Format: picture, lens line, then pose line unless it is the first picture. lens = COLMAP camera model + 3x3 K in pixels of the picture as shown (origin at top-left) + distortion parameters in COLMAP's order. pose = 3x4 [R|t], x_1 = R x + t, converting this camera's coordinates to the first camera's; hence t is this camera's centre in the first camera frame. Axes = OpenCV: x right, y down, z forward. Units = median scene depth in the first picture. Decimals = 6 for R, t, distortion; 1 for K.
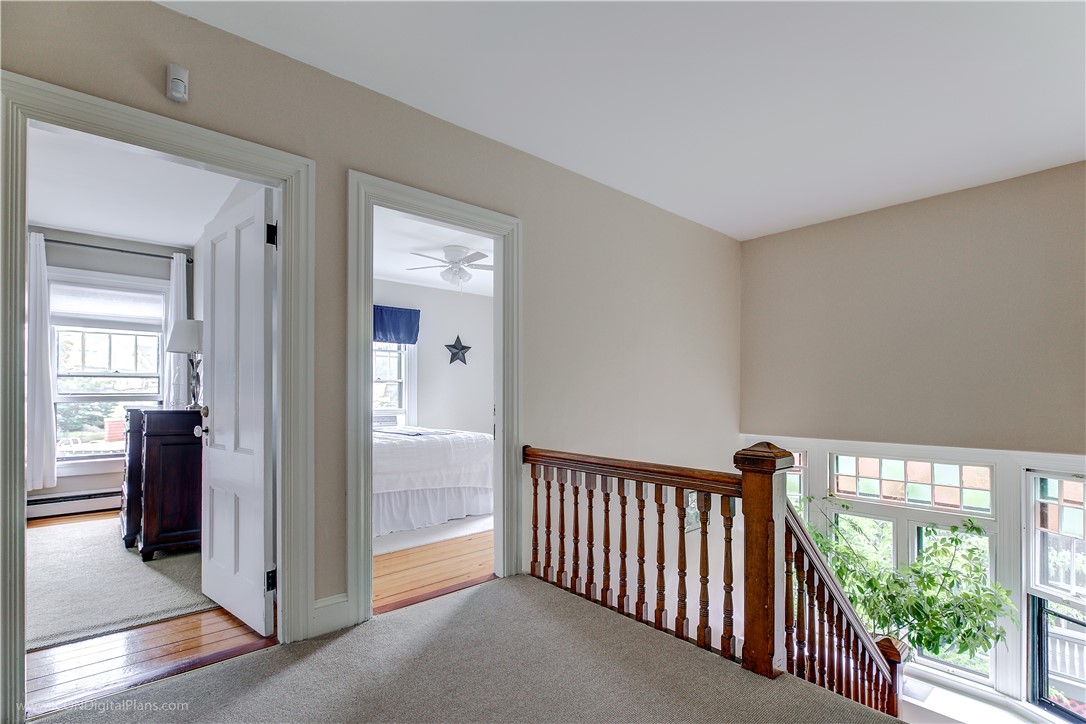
lens RADIAL K [[507.0, 0, 552.5], [0, 507.0, 390.6], [0, 0, 1]] dist [0.001034, 0.000498]
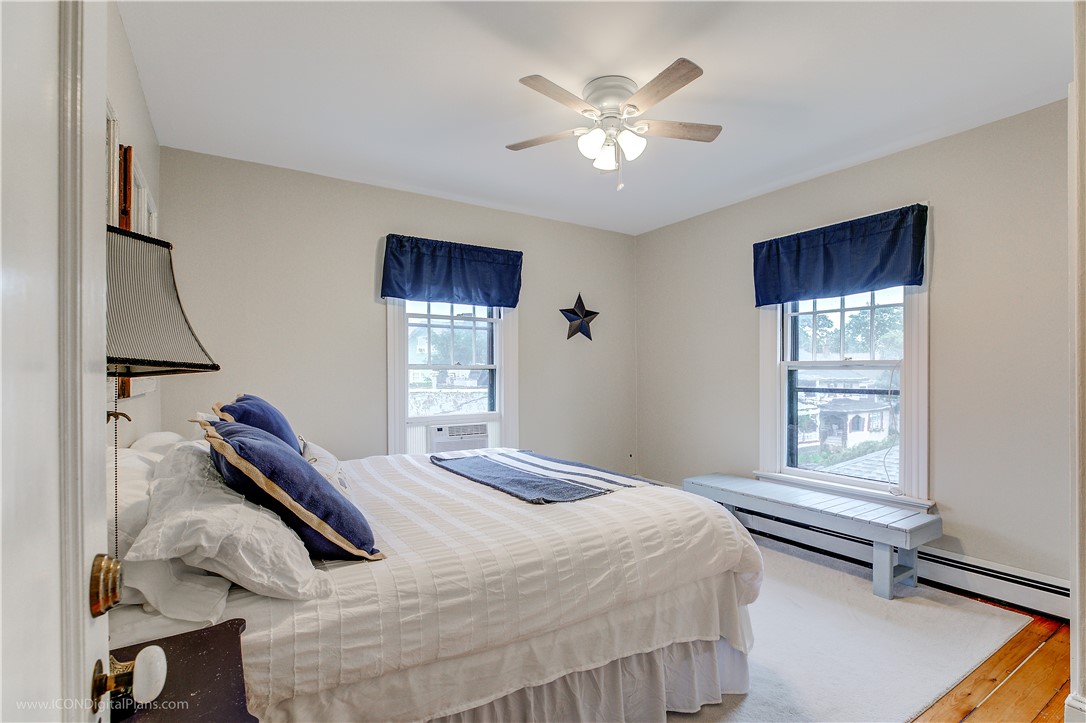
lens RADIAL K [[507.0, 0, 544.1], [0, 507.0, 368.9], [0, 0, 1]] dist [0.001034, 0.000498]
pose [[0.984432, -0.006819, -0.175633, -0.136581], [0.006216, 0.999973, -0.003984, -0.015683], [0.175655, 0.002831, 0.984448, 0.426561]]
